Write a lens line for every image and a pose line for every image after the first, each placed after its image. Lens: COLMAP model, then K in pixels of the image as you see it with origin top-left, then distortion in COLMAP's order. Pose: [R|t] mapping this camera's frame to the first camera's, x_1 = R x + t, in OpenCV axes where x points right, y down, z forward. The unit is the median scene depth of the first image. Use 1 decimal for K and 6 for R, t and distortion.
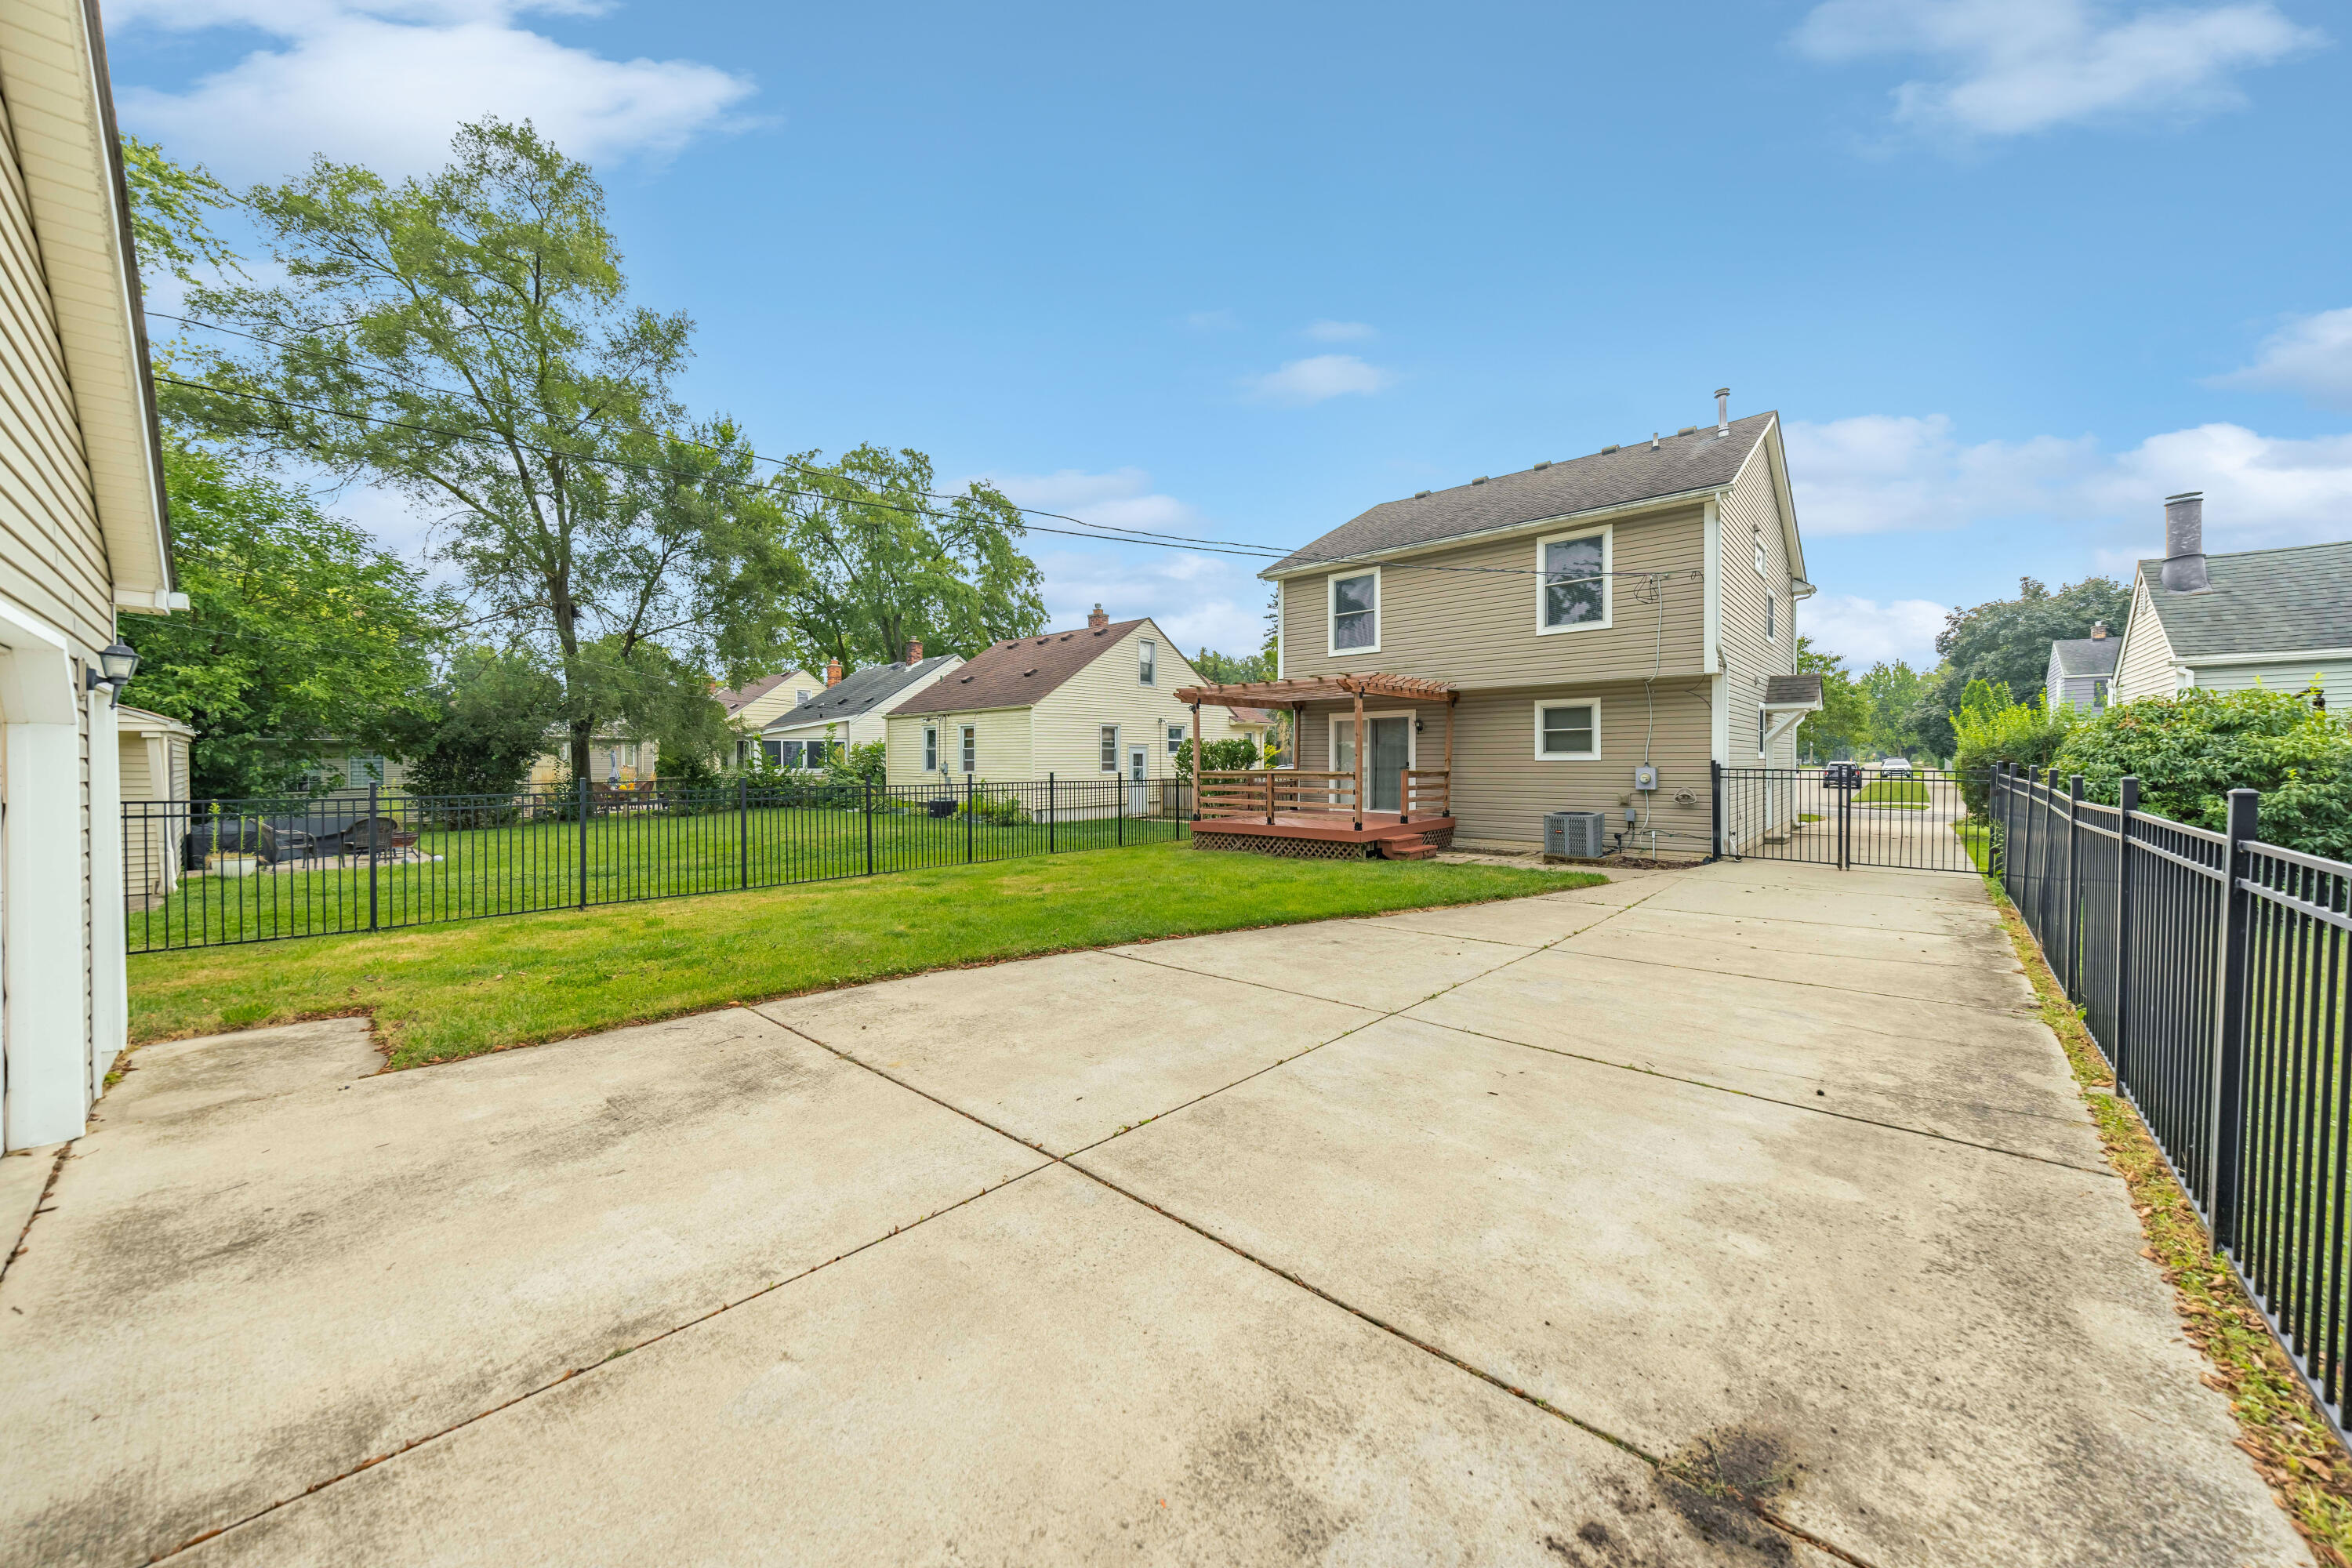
lens RADIAL K [[810.3, 0, 1163.4], [0, 810.3, 777.5], [0, 0, 1]] dist [-0.005353, -0.000070]
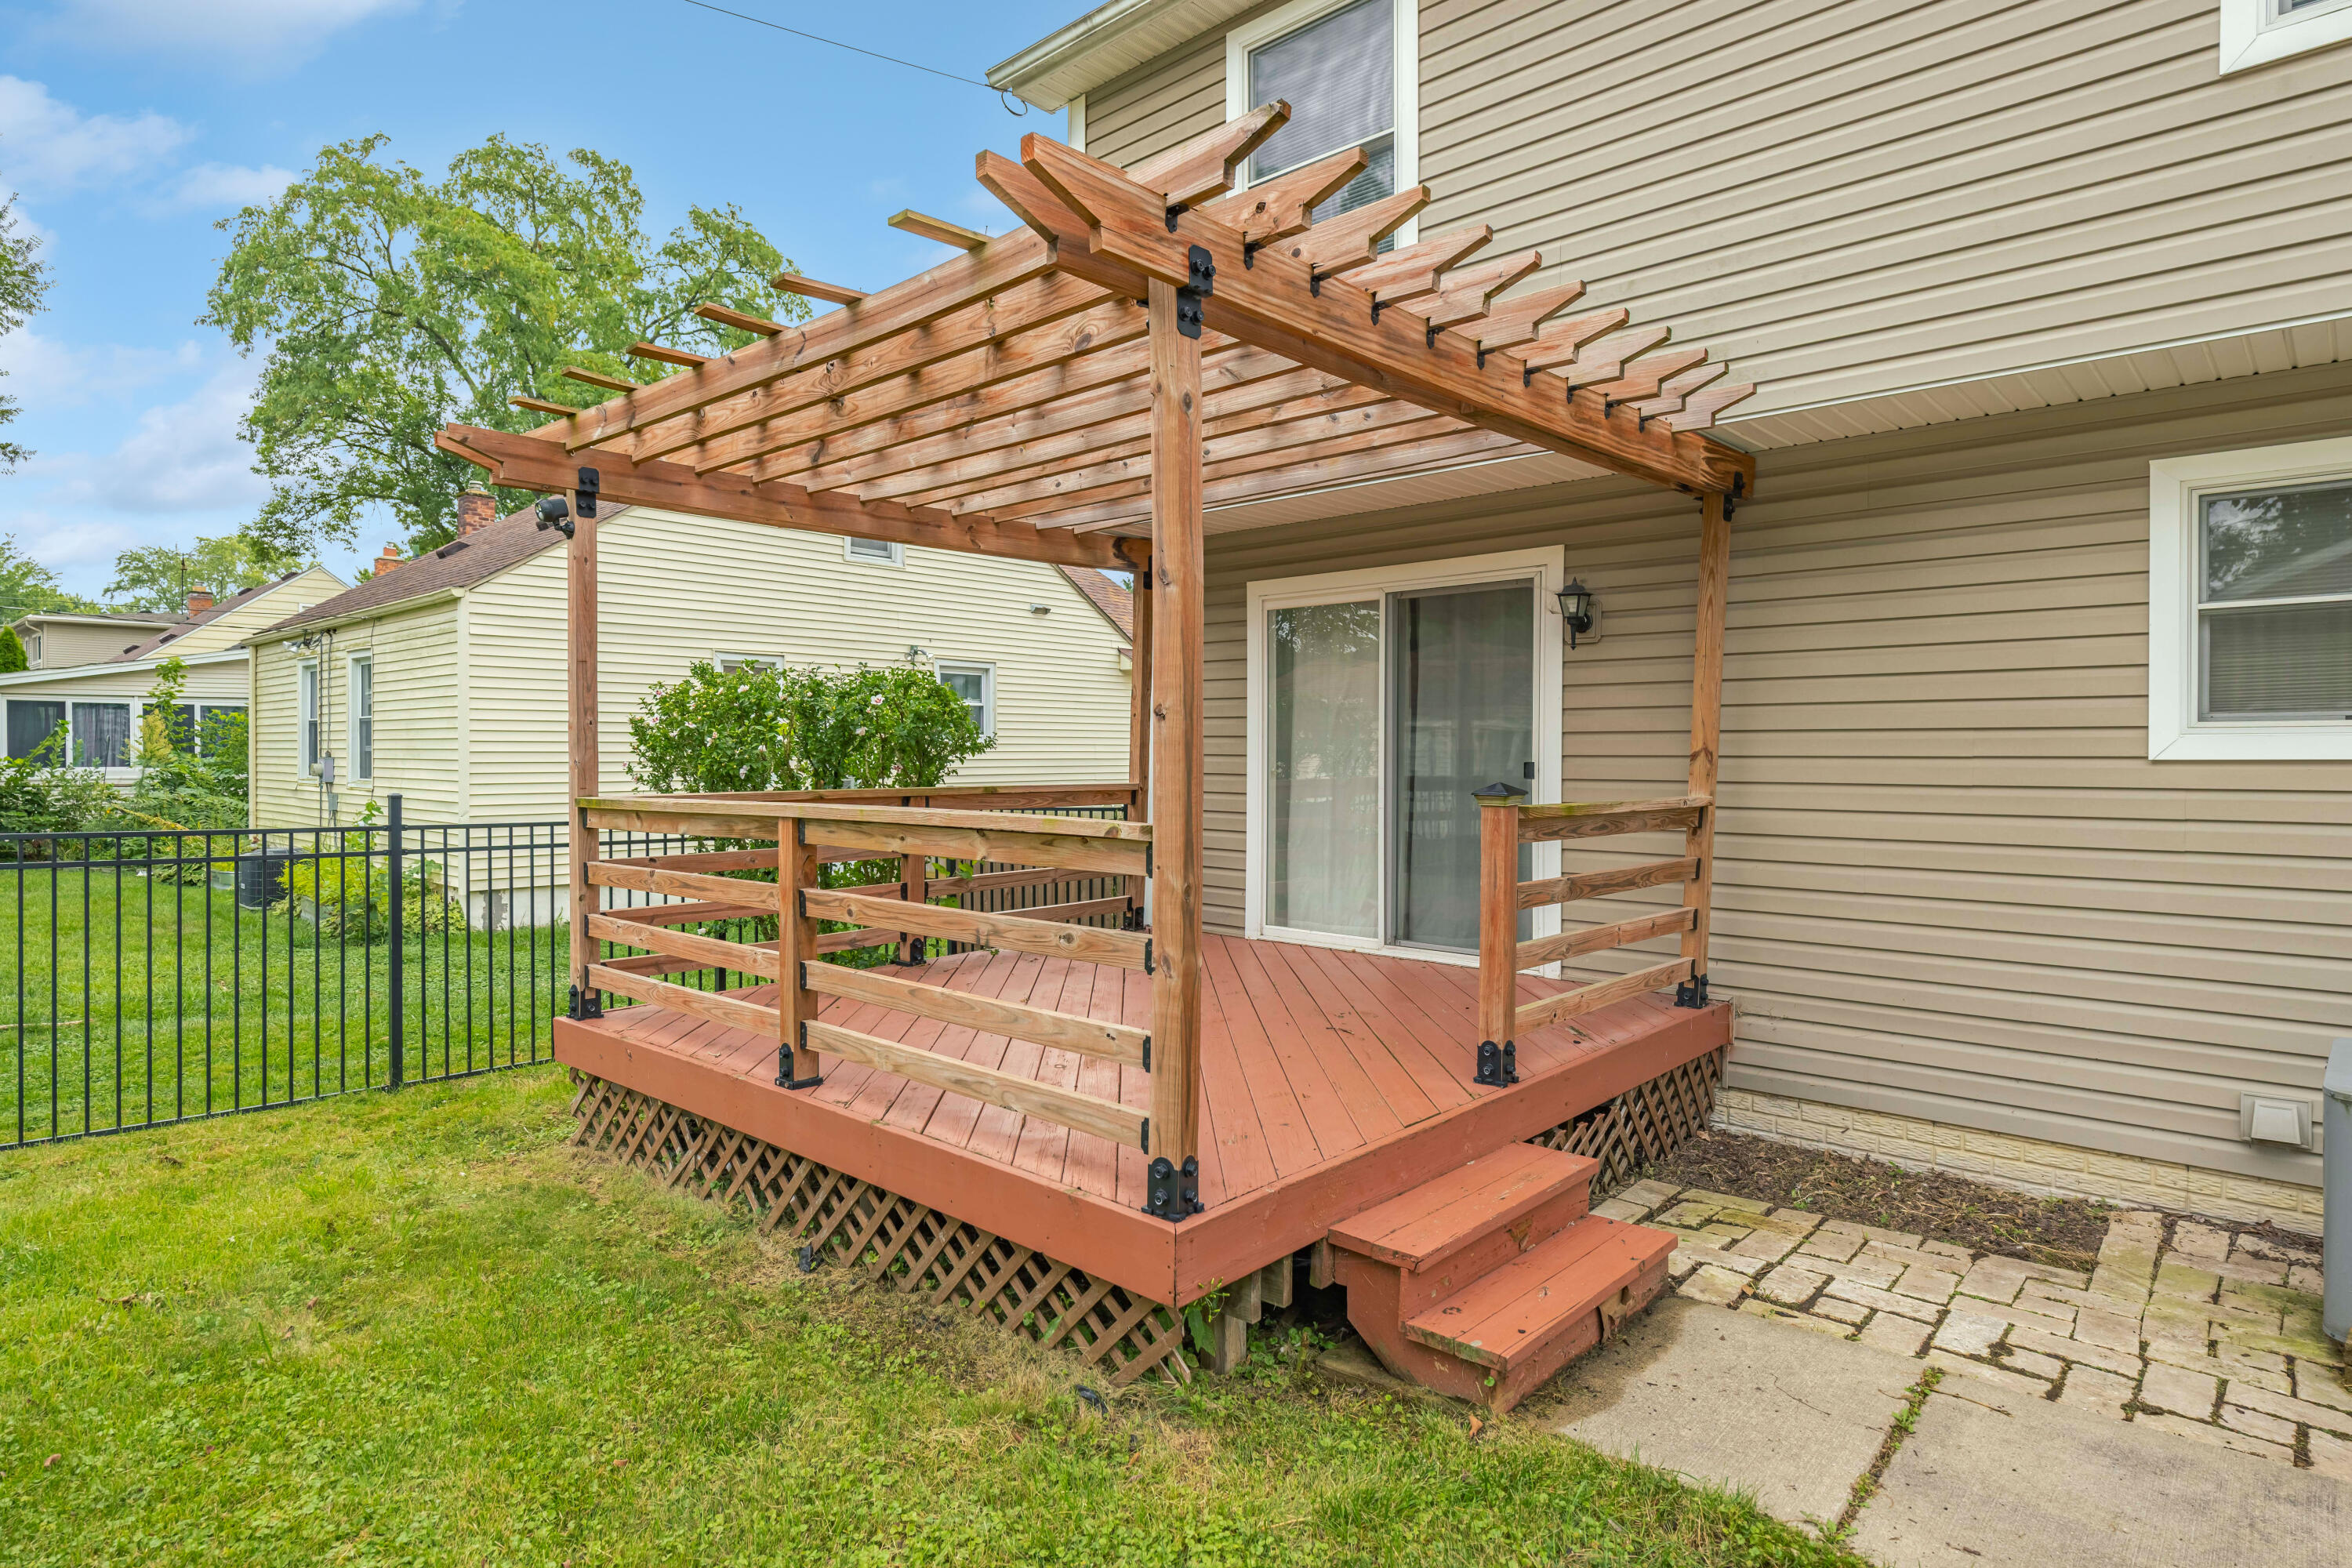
lens RADIAL K [[1276.0, 0, 1157.6], [0, 1276.0, 766.8], [0, 0, 1]] dist [-0.006753, 0.002117]
pose [[0.999942, 0.010796, 0.000288, 0.227584], [-0.010792, 0.999872, -0.011775, -0.013647], [-0.000415, 0.011771, 0.999931, 0.734598]]
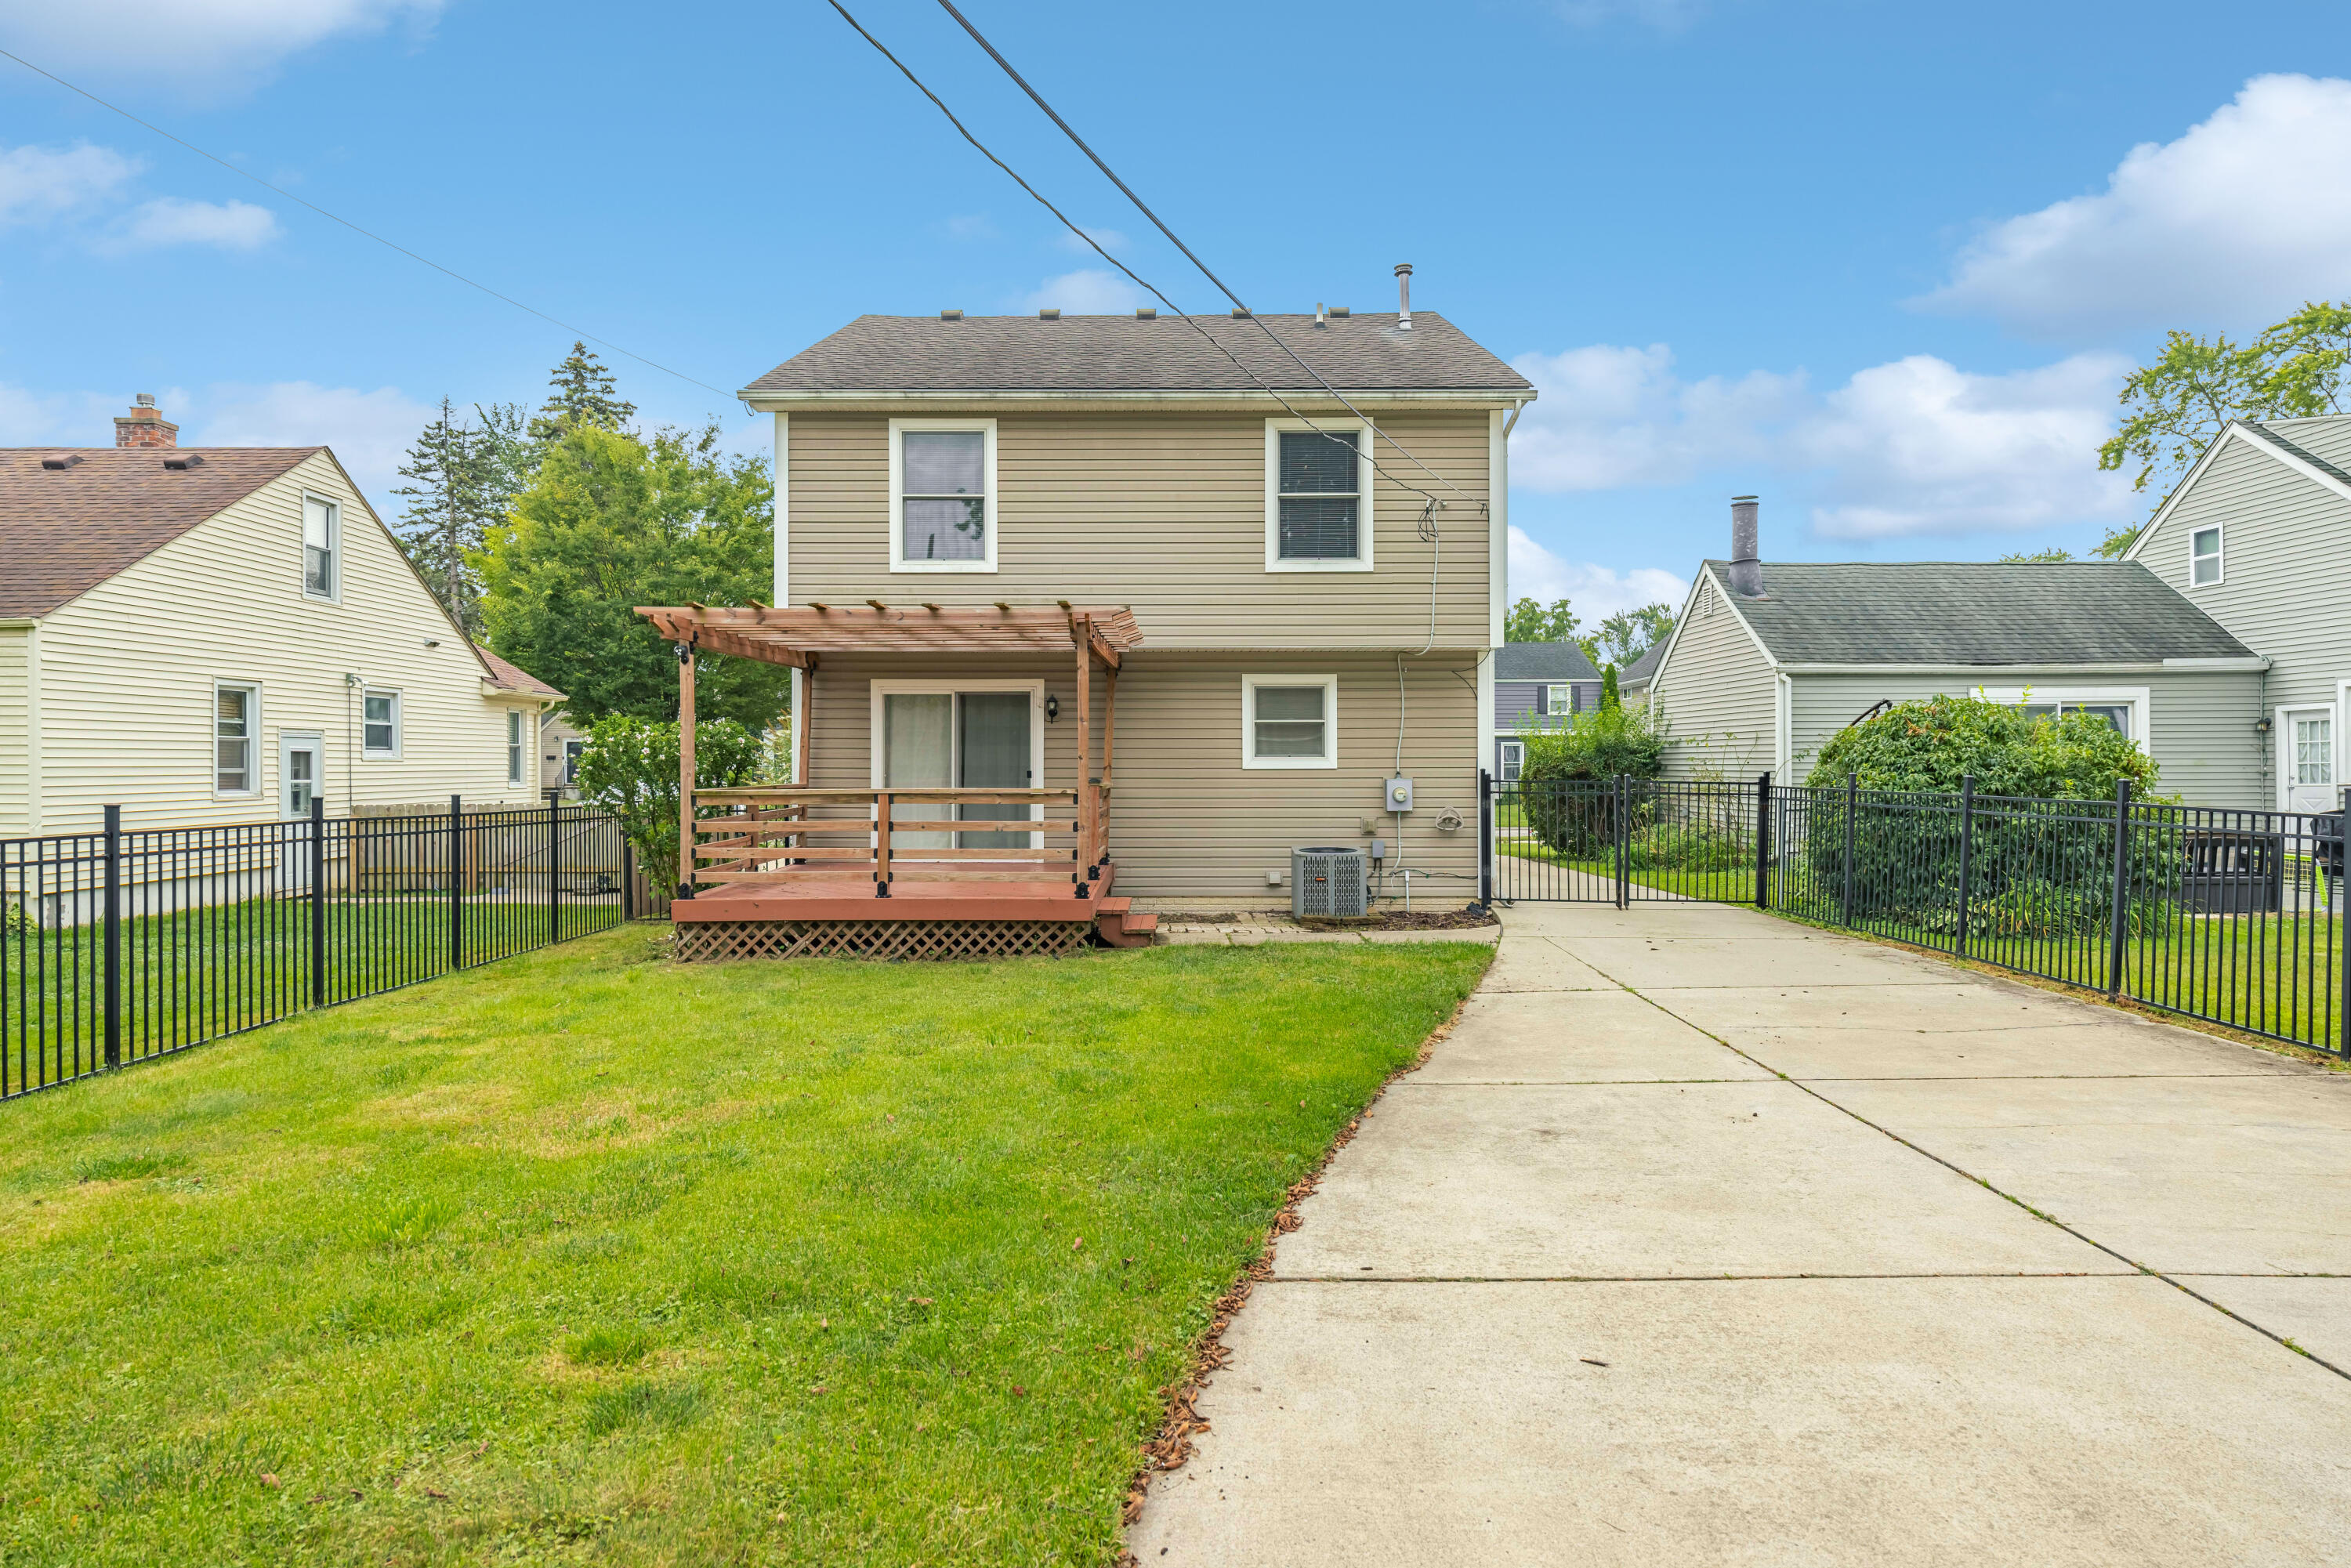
lens RADIAL K [[1275.4, 0, 1155.9], [0, 1275.4, 772.6], [0, 0, 1]] dist [-0.006753, 0.002117]
pose [[0.743188, 0.000884, 0.669082, -0.278378], [0.010971, 0.999849, -0.013507, -0.005410], [-0.668992, 0.017379, 0.743066, 0.327094]]
